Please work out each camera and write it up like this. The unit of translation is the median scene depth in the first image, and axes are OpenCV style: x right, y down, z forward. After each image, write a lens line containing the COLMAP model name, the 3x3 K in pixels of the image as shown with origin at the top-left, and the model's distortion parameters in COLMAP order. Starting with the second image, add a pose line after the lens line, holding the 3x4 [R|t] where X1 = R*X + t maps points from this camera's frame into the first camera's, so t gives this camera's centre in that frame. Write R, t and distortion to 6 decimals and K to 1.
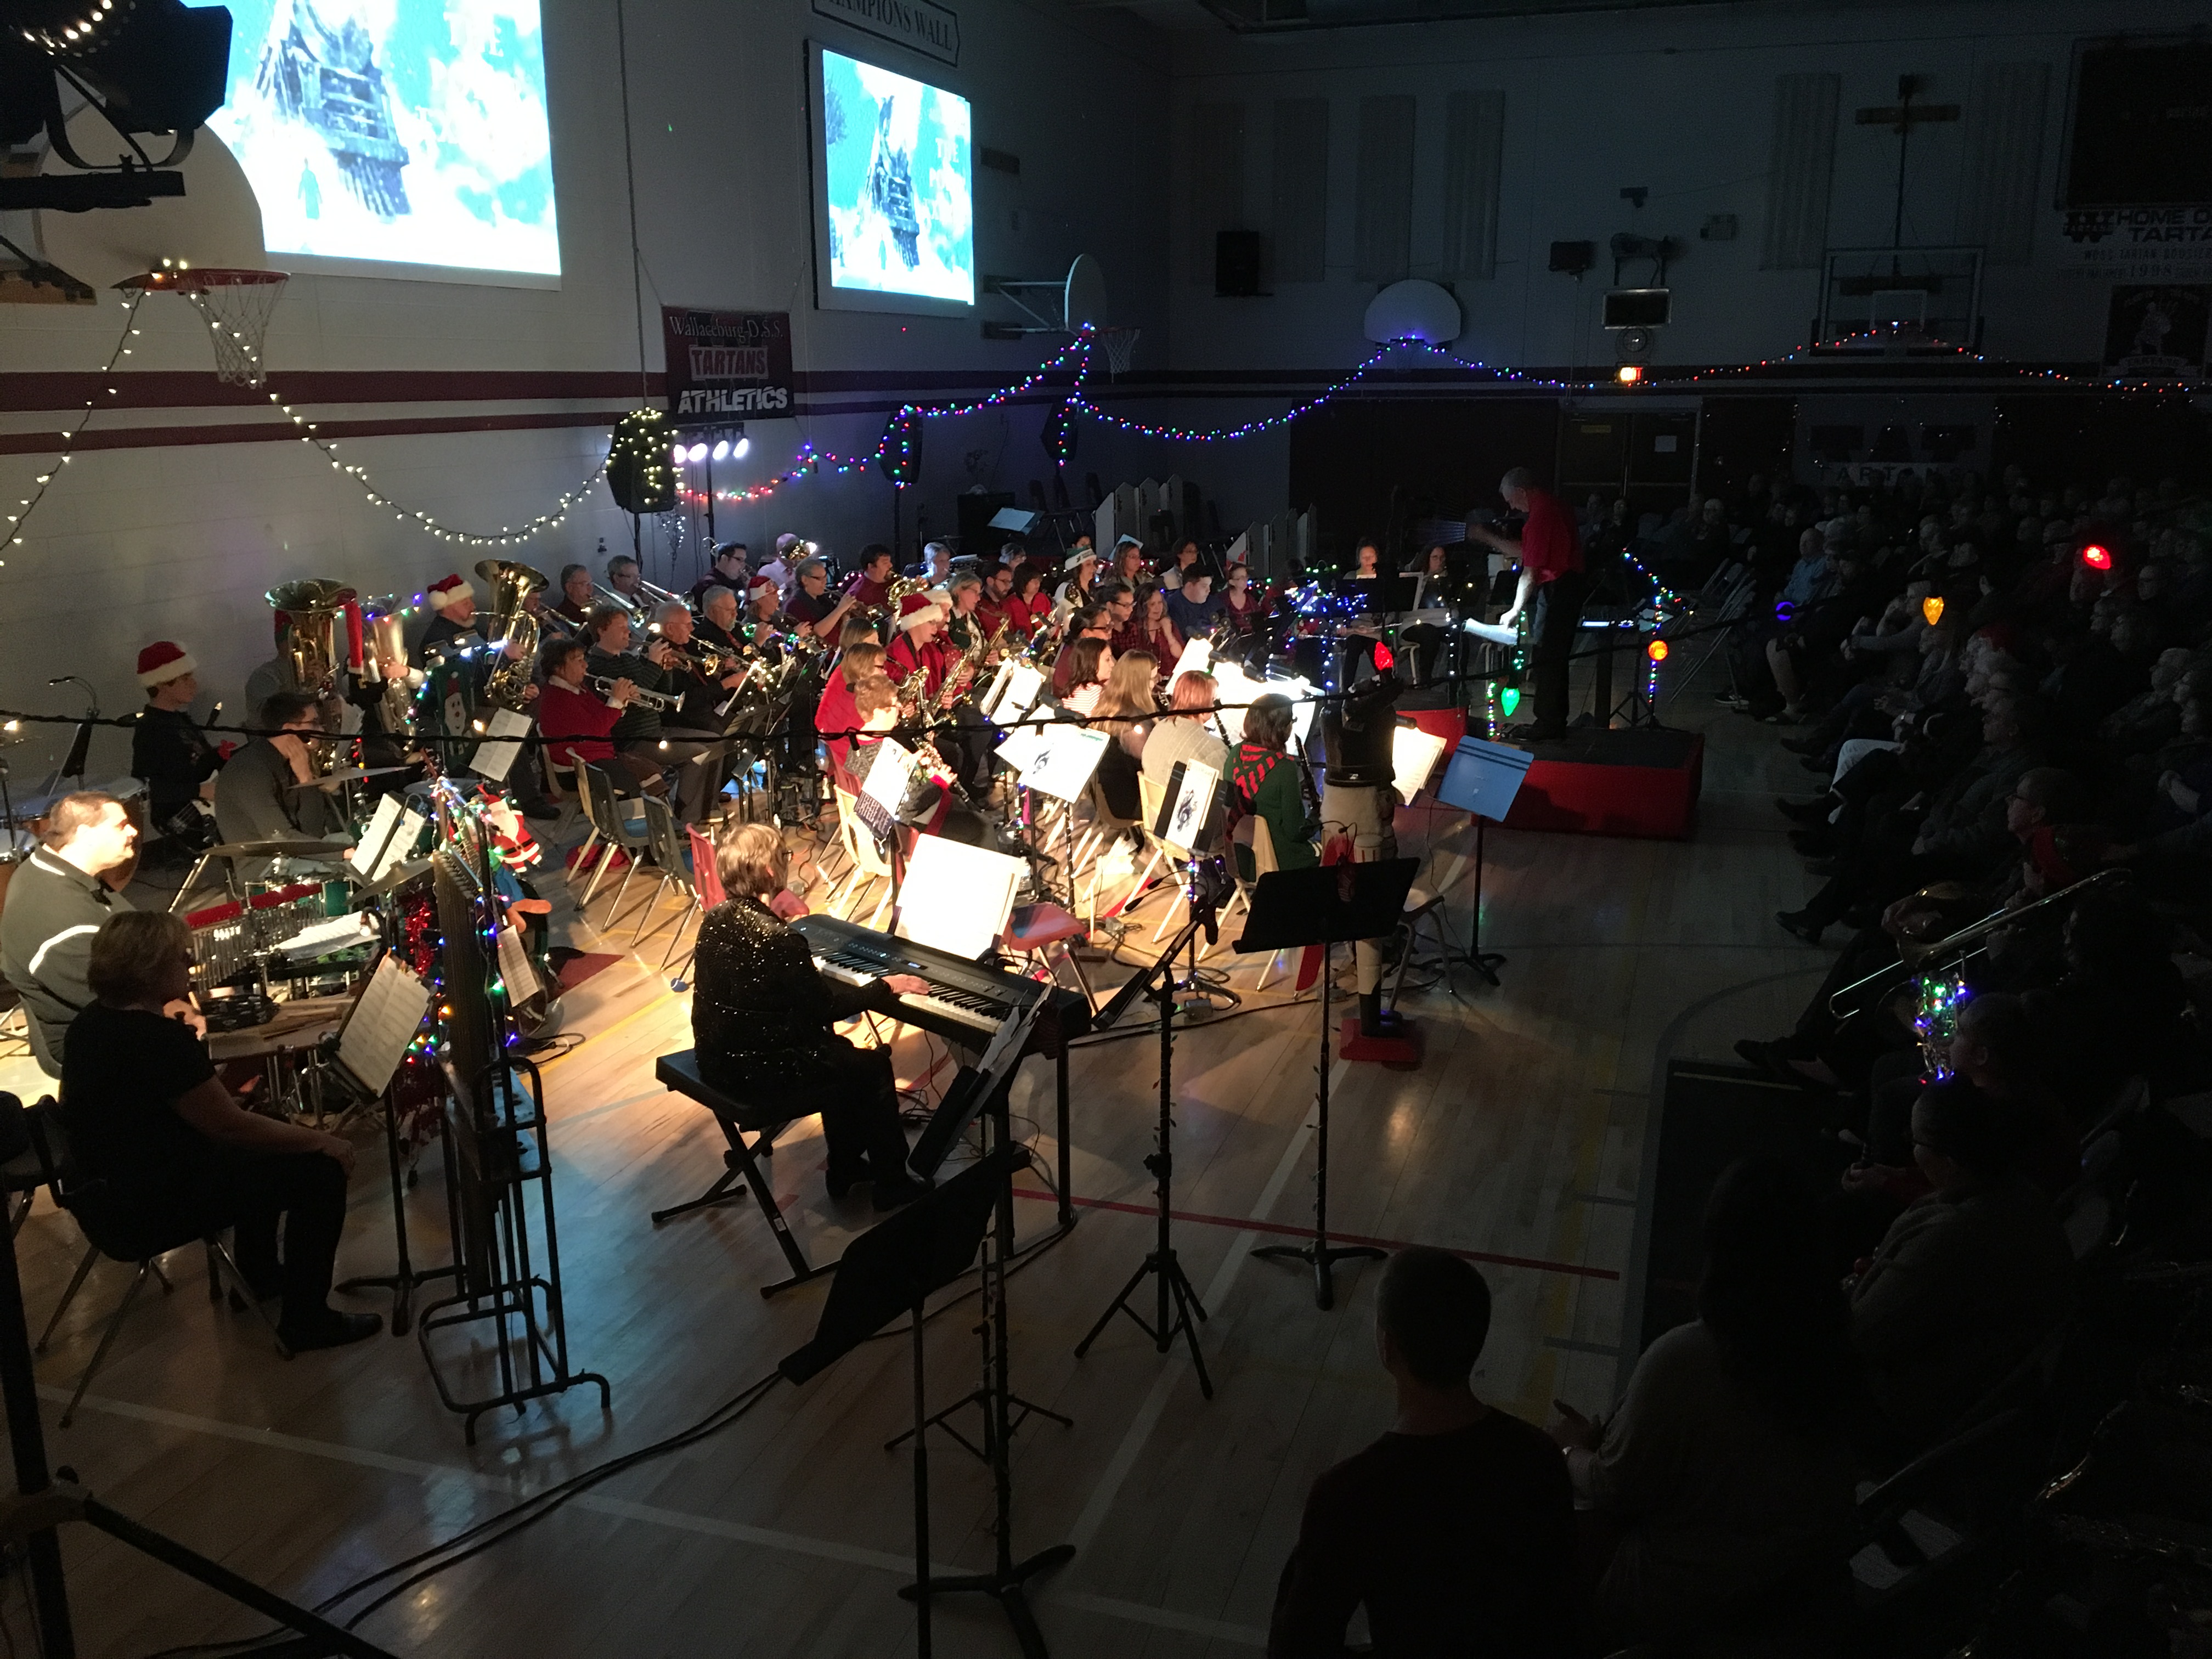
lens RADIAL K [[1873.4, 0, 1113.7], [0, 1873.4, 829.5], [0, 0, 1]] dist [0.086553, -0.110556]
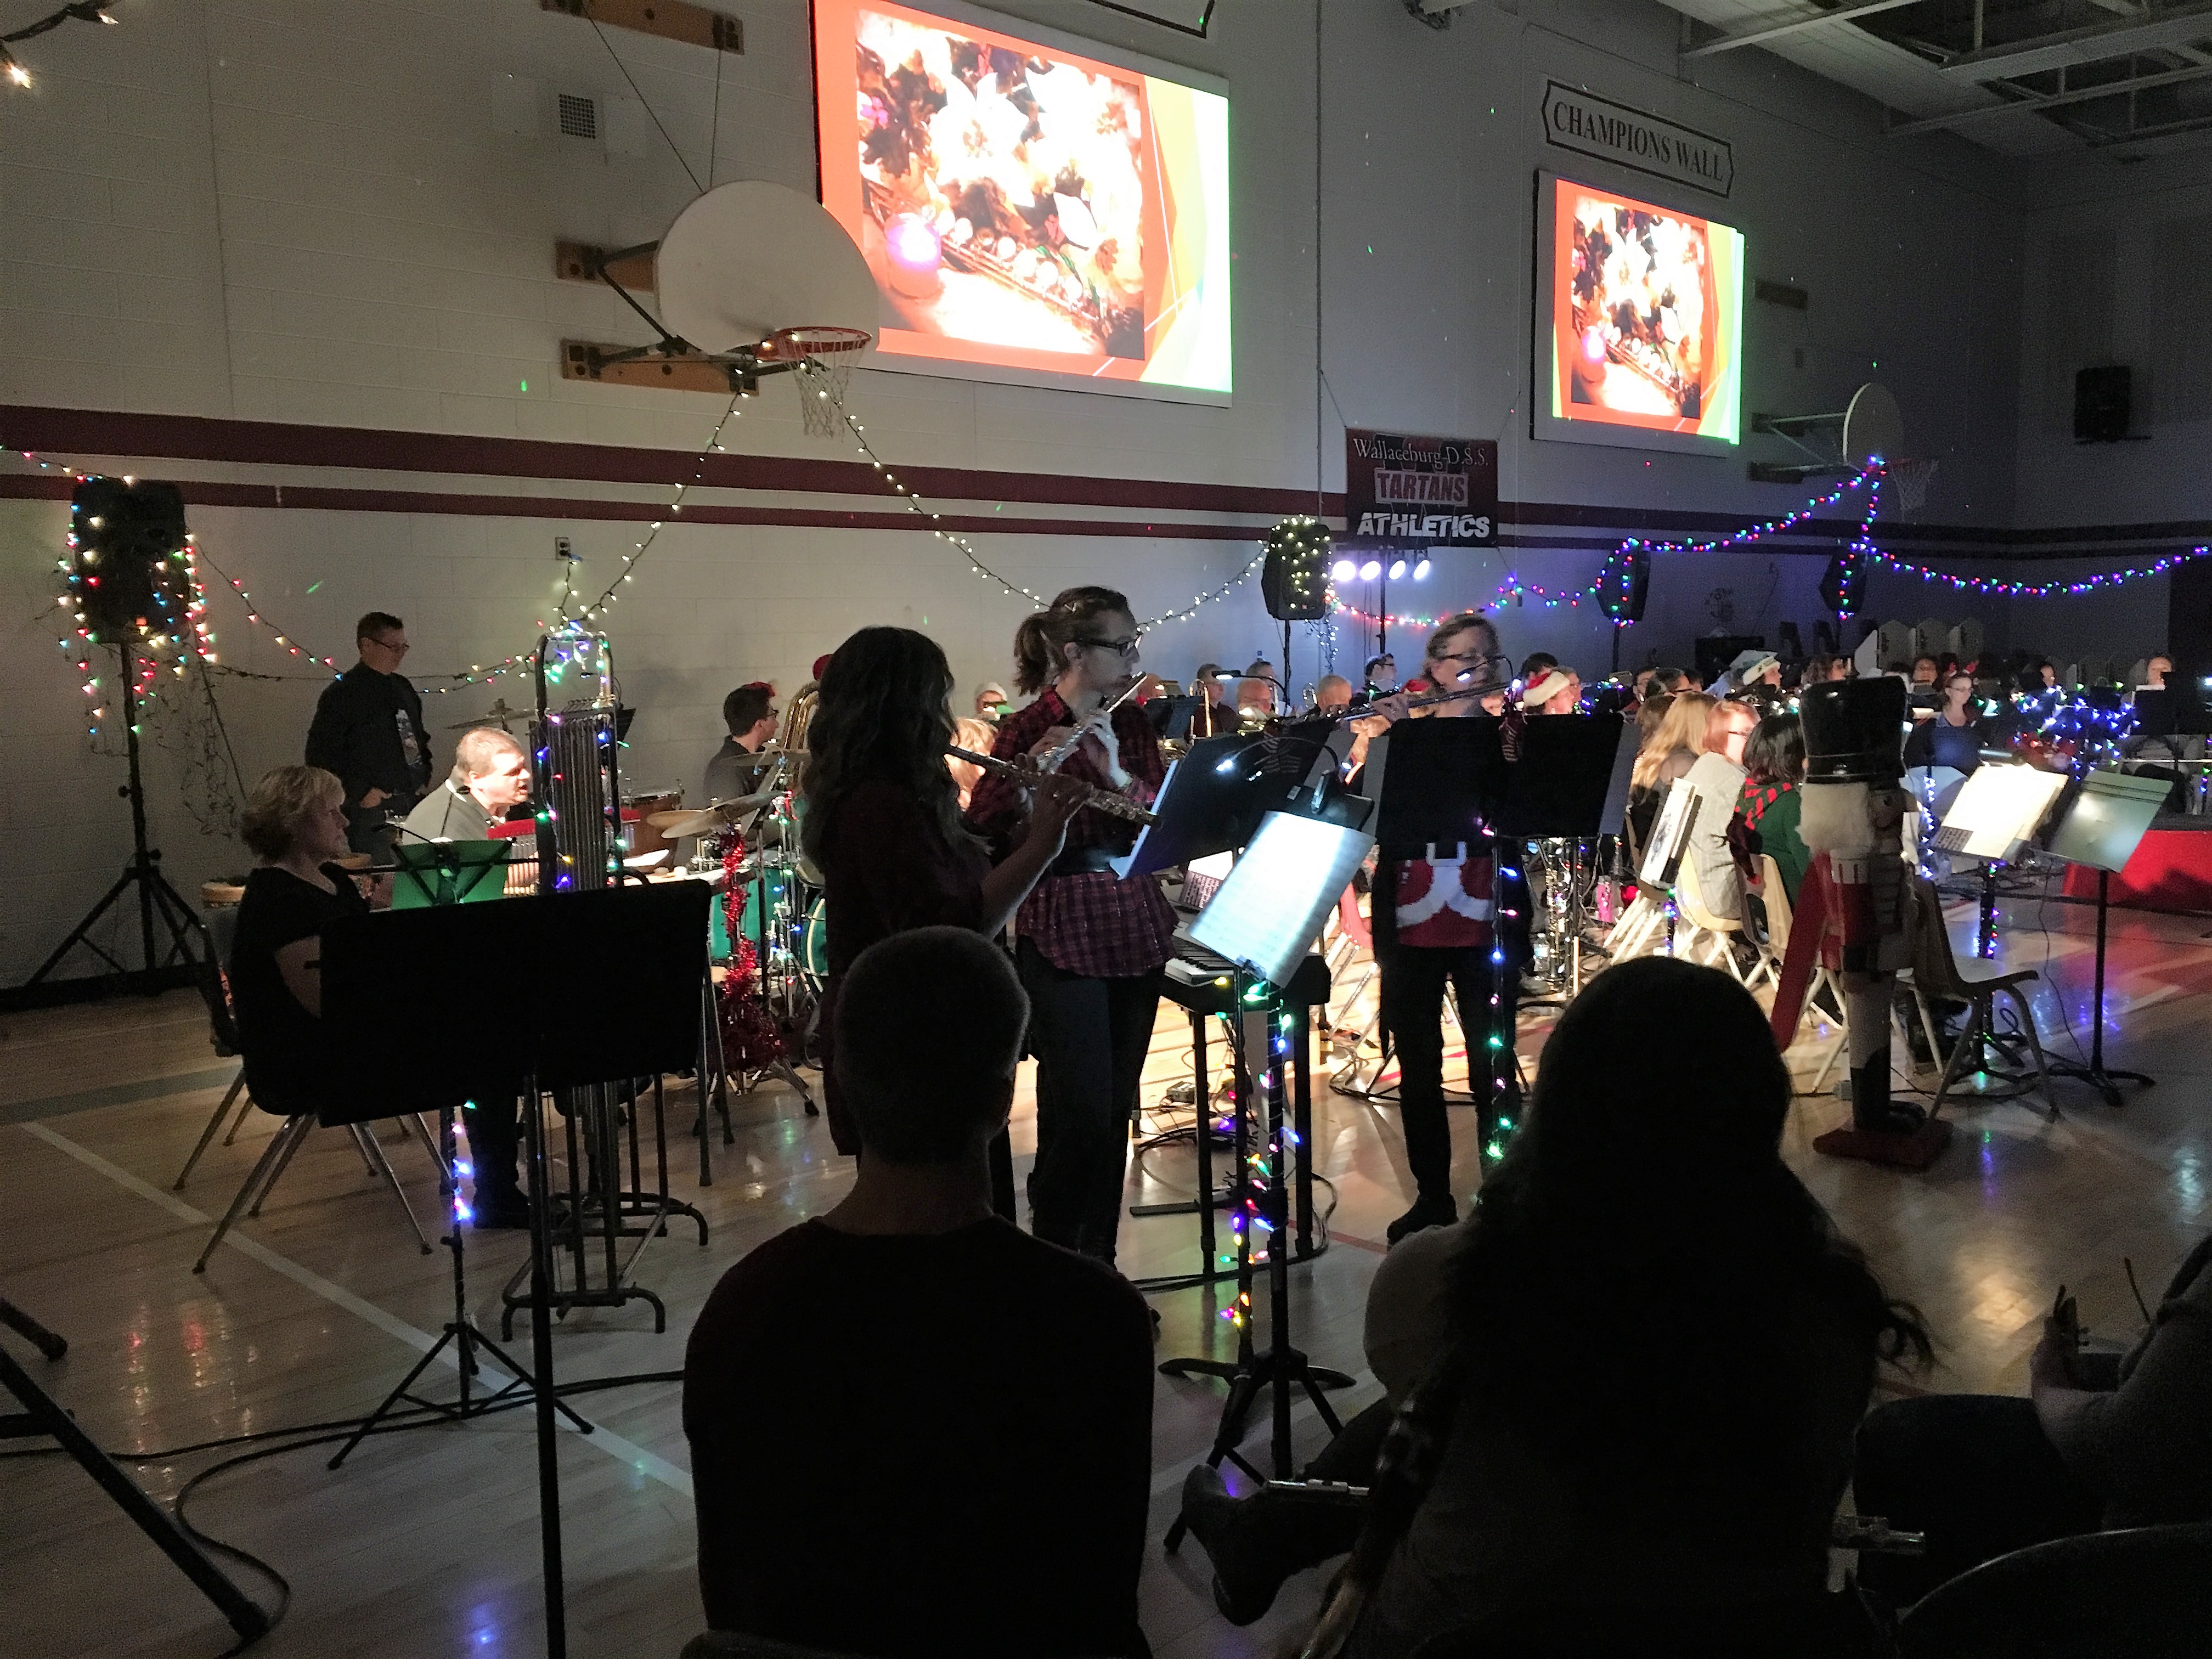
lens RADIAL K [[1873.4, 0, 1109.1], [0, 1873.4, 822.3], [0, 0, 1]] dist [0.086553, -0.110556]
pose [[0.894050, 0.031538, -0.446857, 0.092660], [-0.090136, 0.989782, -0.110484, 0.046295], [0.438806, 0.139056, 0.887757, 0.088482]]
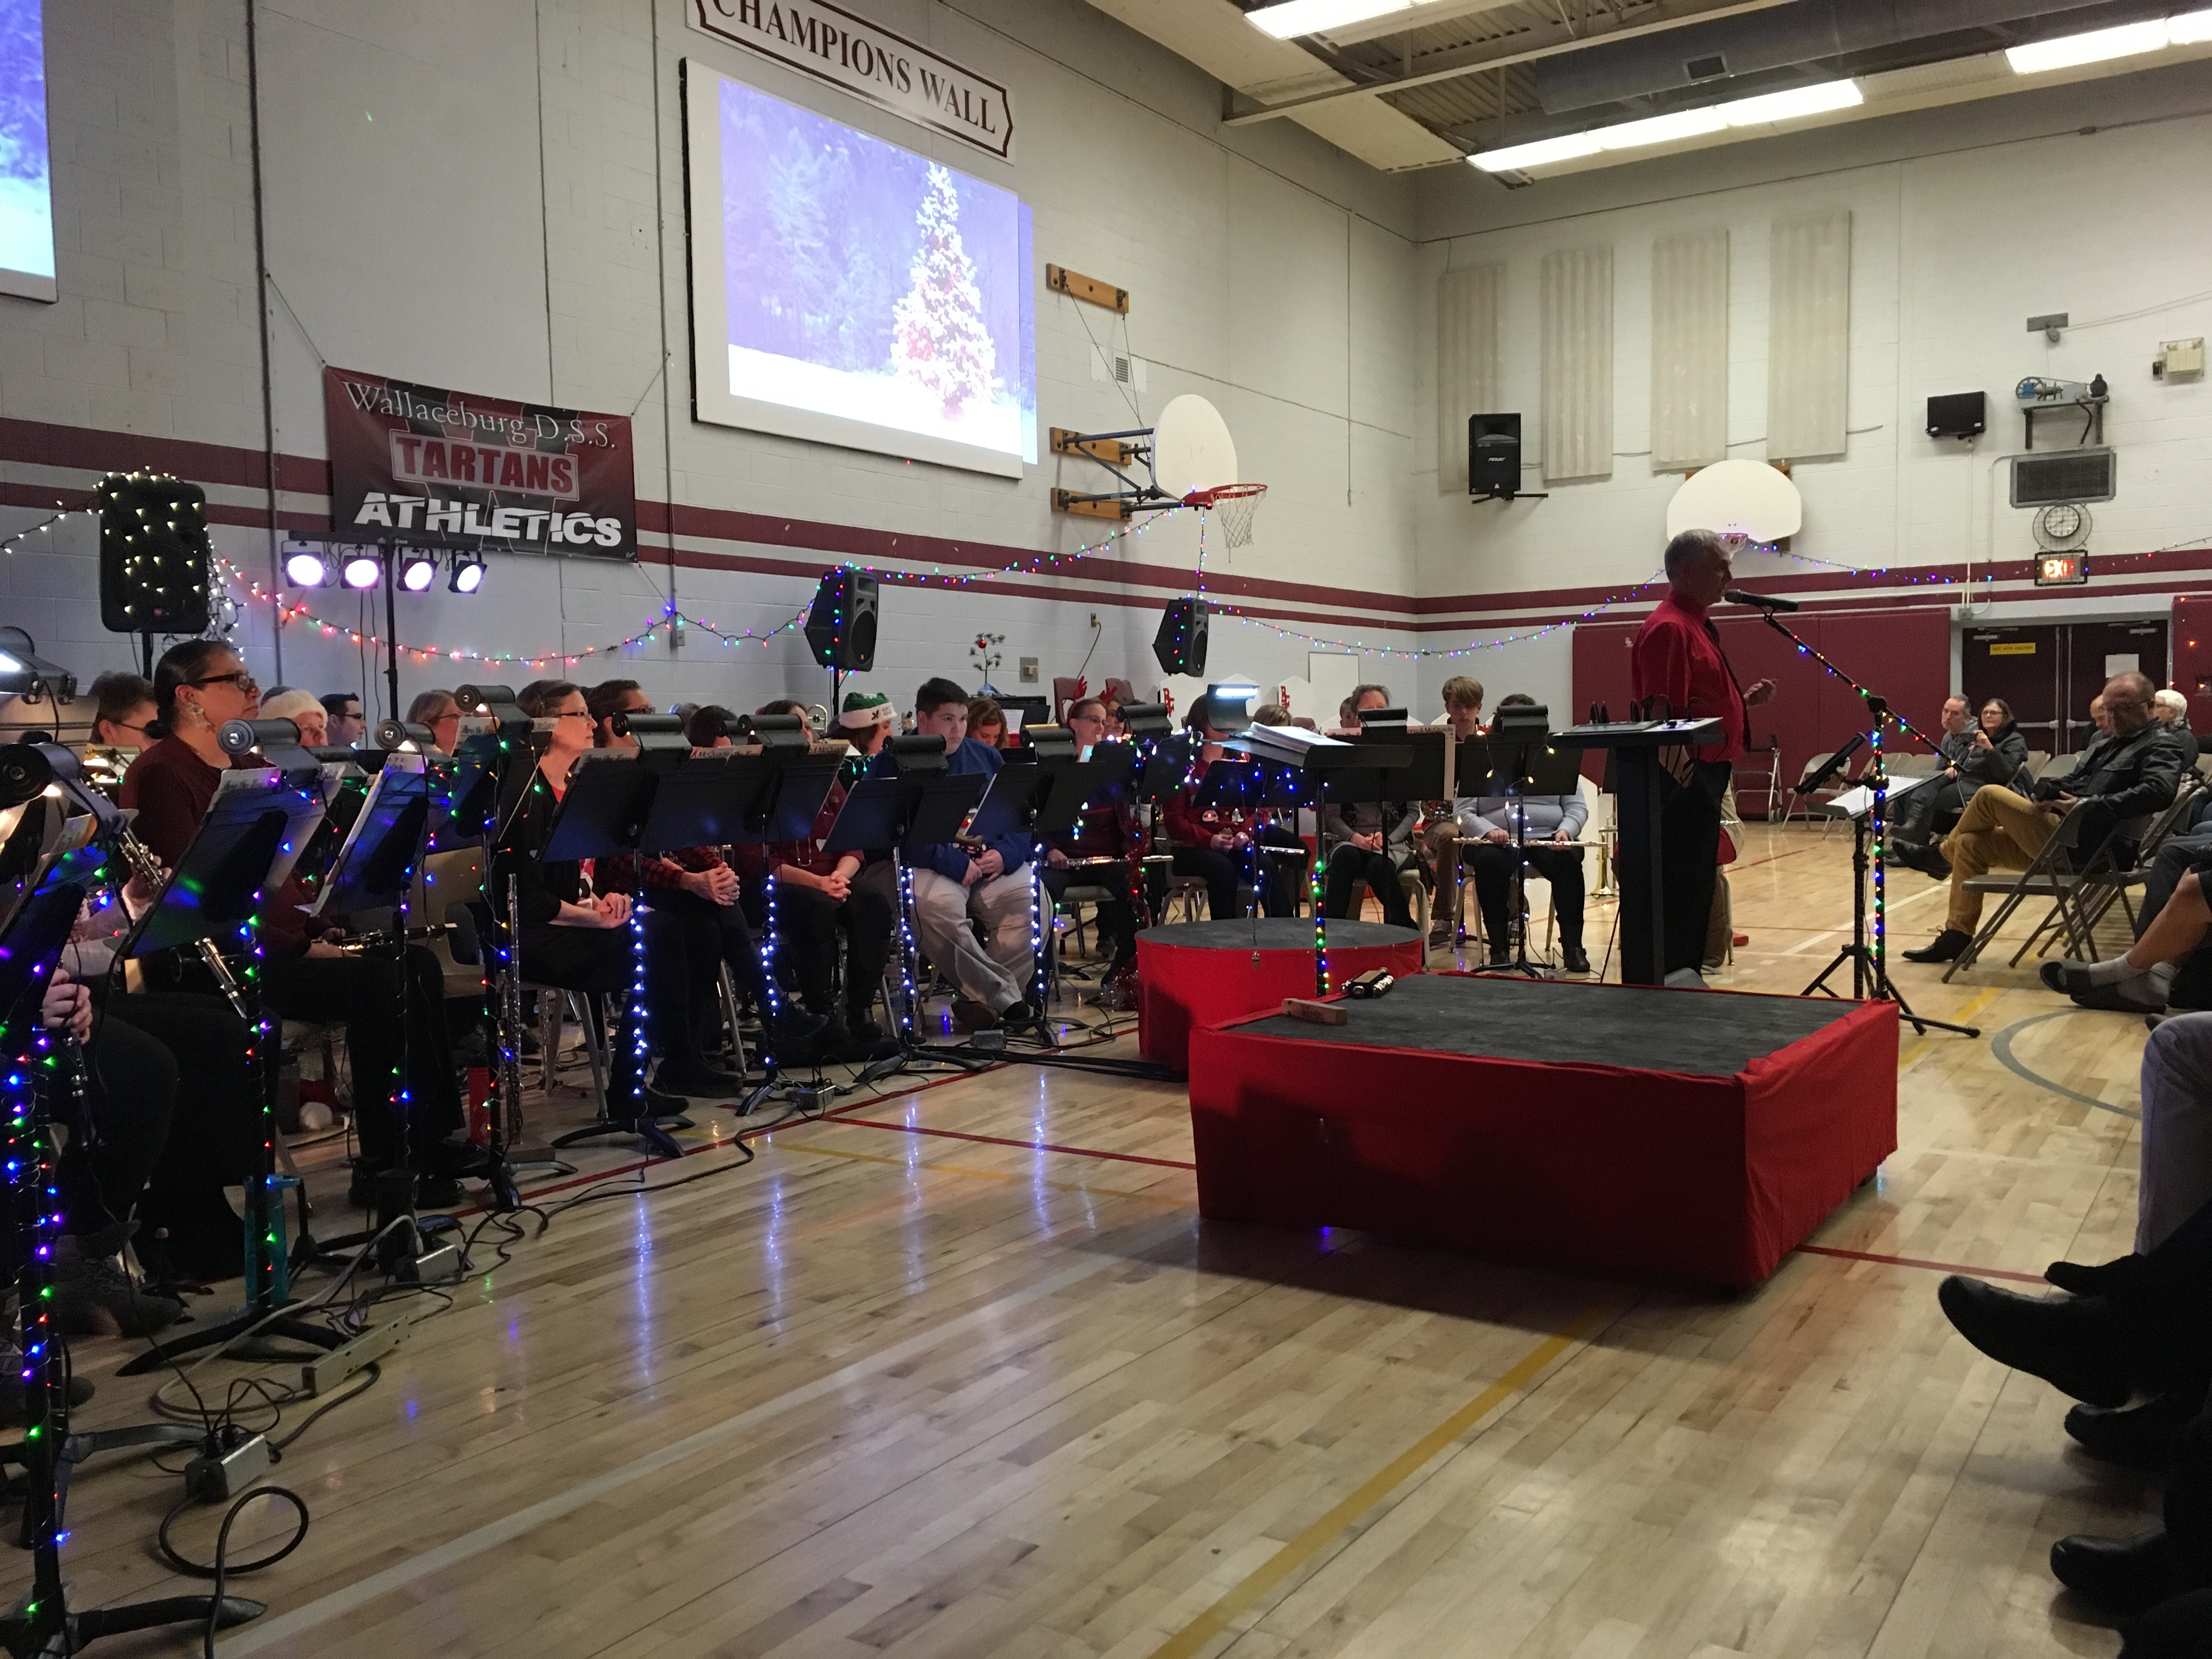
lens RADIAL K [[1873.4, 0, 1110.9], [0, 1873.4, 825.7], [0, 0, 1]] dist [0.086553, -0.110556]
pose [[0.966284, -0.001555, -0.257475, 0.191707], [-0.046322, 0.982616, -0.179777, -0.006389], [0.253279, 0.185643, 0.949414, 0.430024]]
